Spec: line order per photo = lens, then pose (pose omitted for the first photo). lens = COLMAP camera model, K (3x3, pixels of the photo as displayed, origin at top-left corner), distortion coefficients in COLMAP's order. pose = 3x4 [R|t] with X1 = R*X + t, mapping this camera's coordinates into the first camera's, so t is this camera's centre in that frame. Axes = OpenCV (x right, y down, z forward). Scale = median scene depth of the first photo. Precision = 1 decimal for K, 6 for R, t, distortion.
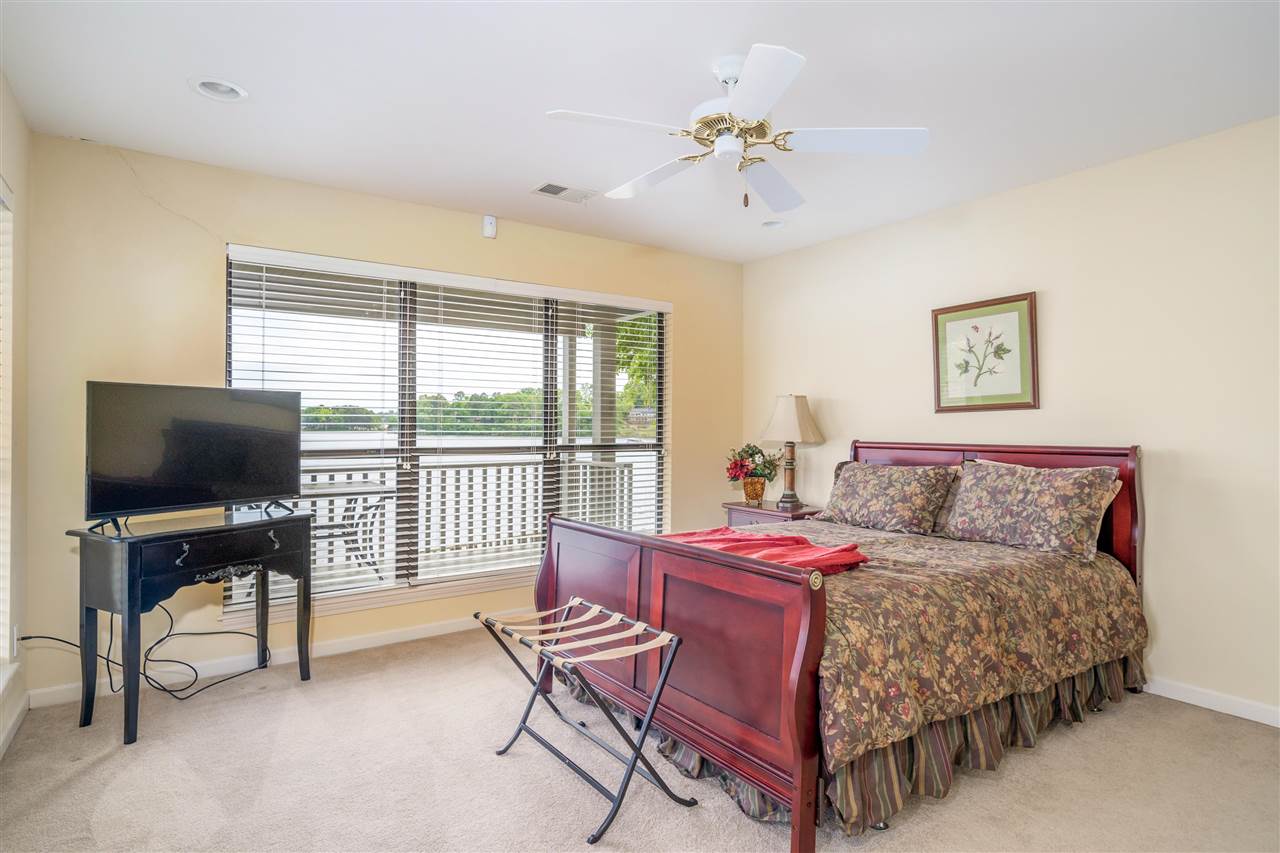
lens RADIAL K [[693.5, 0, 641.3], [0, 693.5, 431.8], [0, 0, 1]] dist [-0.001154, -0.000009]
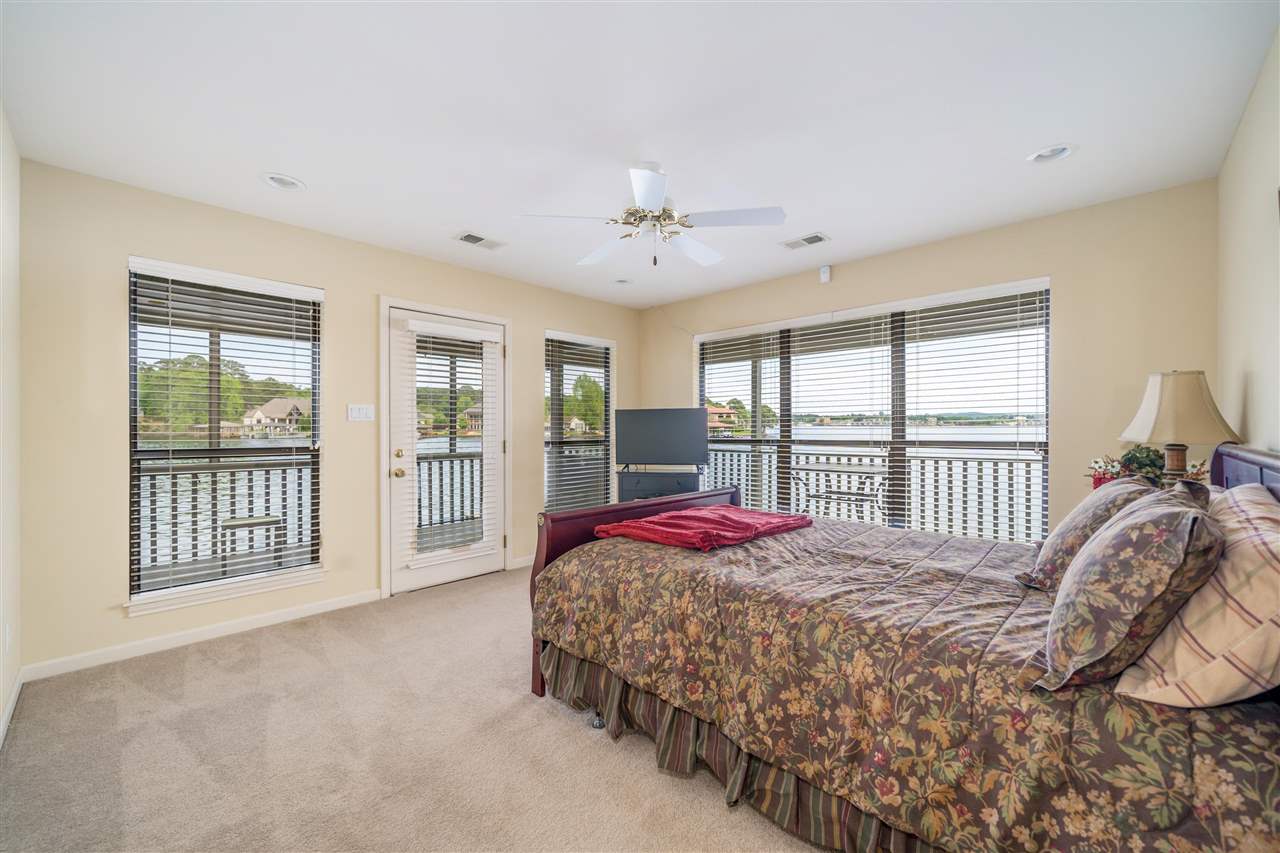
lens RADIAL K [[502.3, 0, 634.3], [0, 502.3, 425.8], [0, 0, 1]] dist [0.000231, 0.000129]
pose [[0.175980, -0.007658, -0.984364, 0.531626], [0.006065, 0.999959, -0.006695, -0.001641], [0.984375, -0.004792, 0.176020, 0.374257]]
